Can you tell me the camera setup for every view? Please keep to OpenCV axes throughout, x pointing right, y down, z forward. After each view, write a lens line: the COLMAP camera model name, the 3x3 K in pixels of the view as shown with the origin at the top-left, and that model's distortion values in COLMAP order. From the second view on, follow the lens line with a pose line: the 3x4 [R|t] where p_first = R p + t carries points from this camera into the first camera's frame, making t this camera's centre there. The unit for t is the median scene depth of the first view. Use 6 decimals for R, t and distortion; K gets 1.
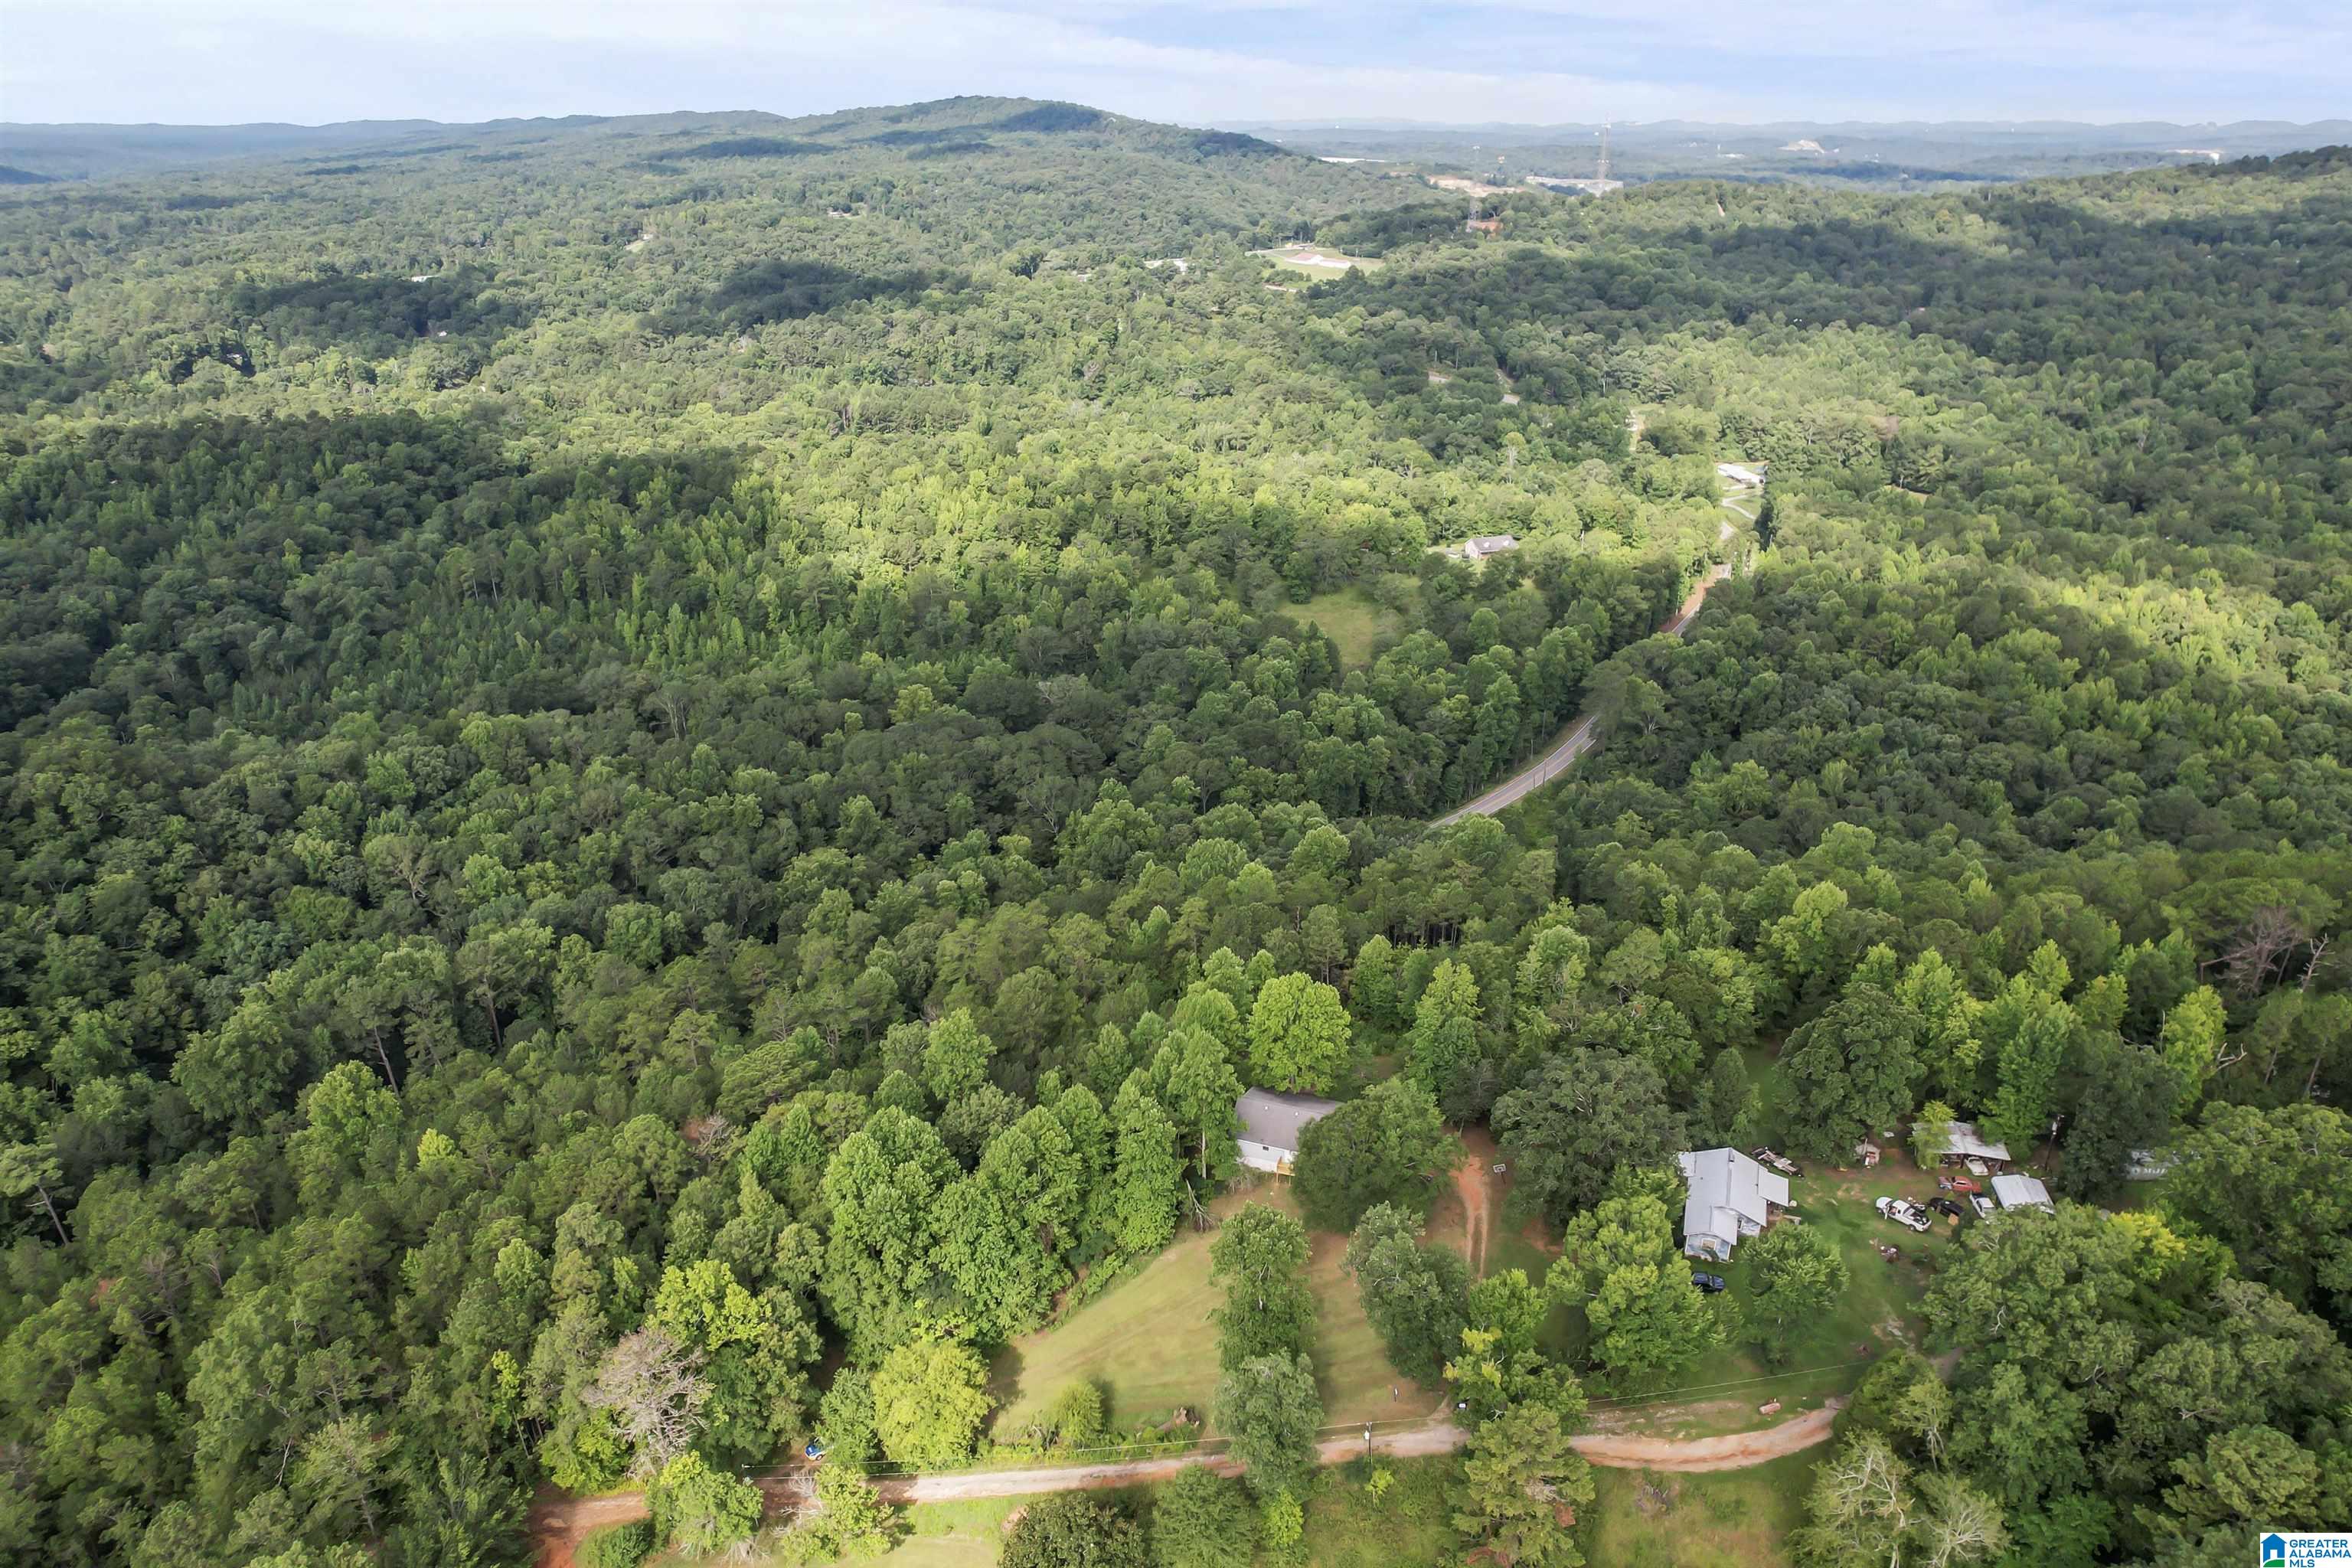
lens RADIAL K [[1549.3, 0, 1176.0], [0, 1549.3, 784.0], [0, 0, 1]] dist [-0.088685, 0.086231]
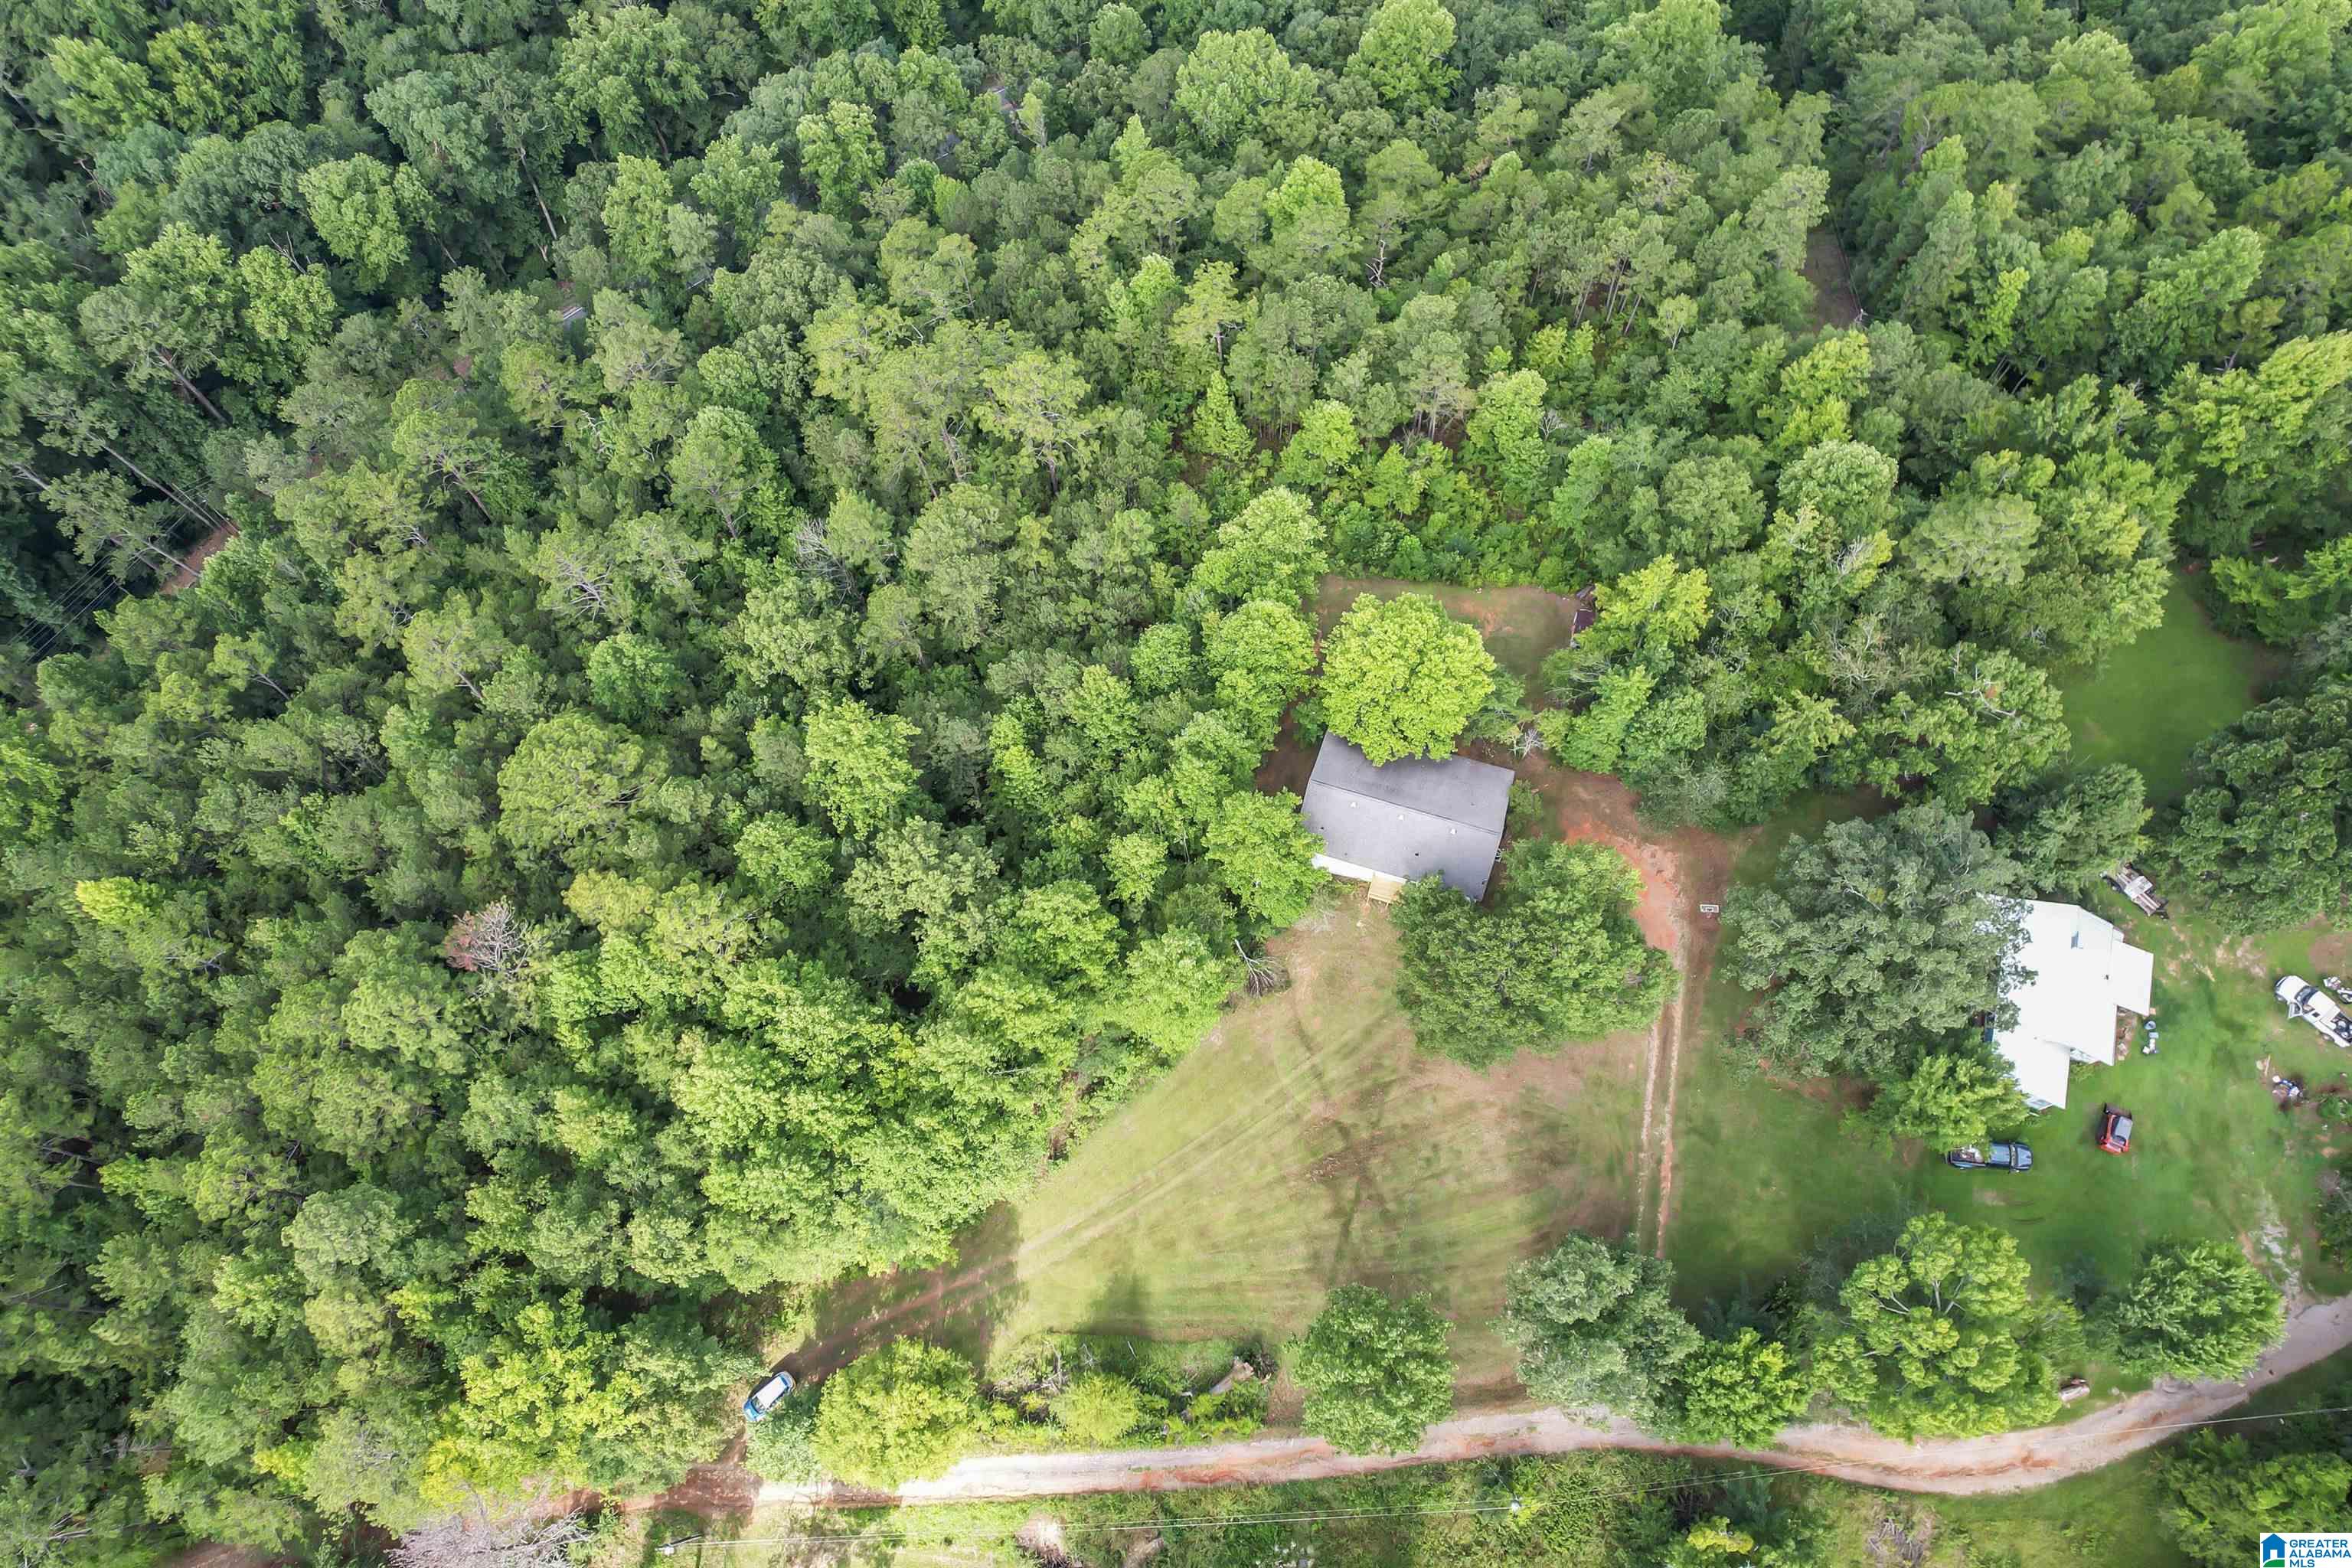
lens RADIAL K [[1510.6, 0, 1176.0], [0, 1510.6, 784.0], [0, 0, 1]] dist [-0.086778, 0.082340]
pose [[0.998984, -0.044389, -0.007765, -0.004222], [0.037495, 0.723186, 0.689634, -0.097634], [-0.024997, -0.689225, 0.724116, 0.236728]]
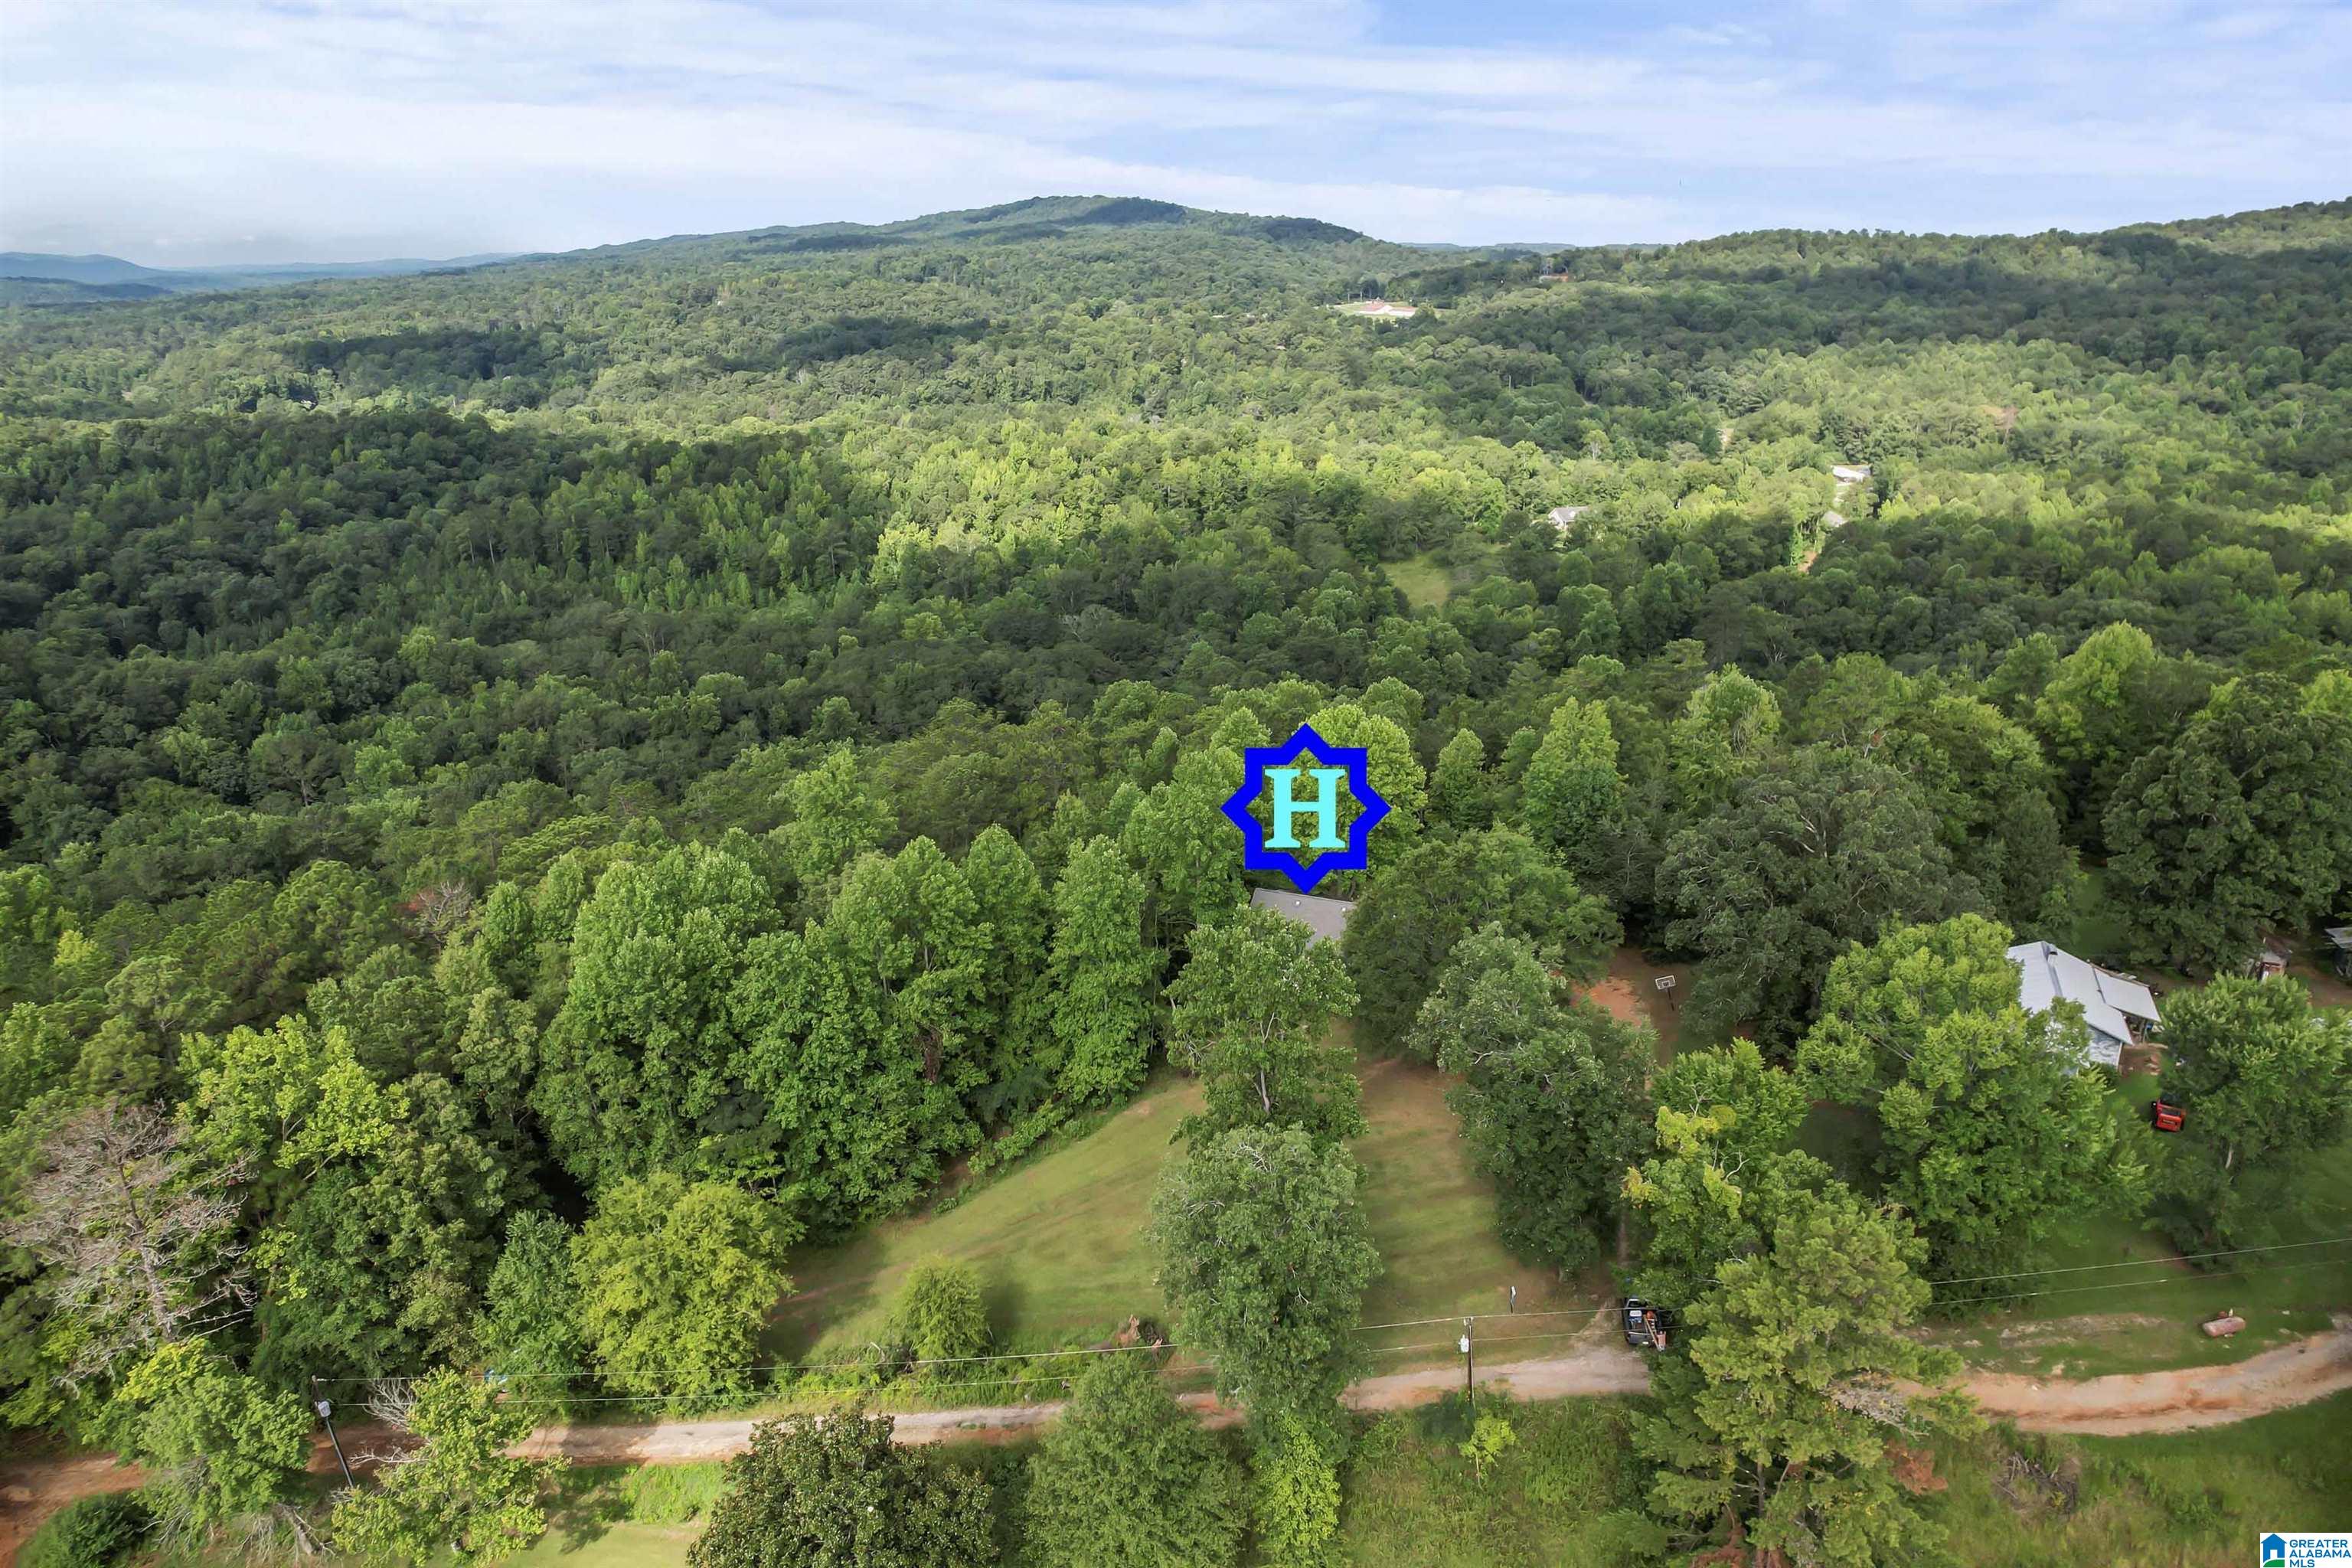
lens RADIAL K [[1510.6, 0, 1176.0], [0, 1510.6, 784.0], [0, 0, 1]] dist [-0.086778, 0.082340]
pose [[0.998714, 0.001797, -0.050661, 0.016664], [-0.005481, 0.997340, -0.072679, 0.087867], [0.050396, 0.072864, 0.996068, 0.151884]]
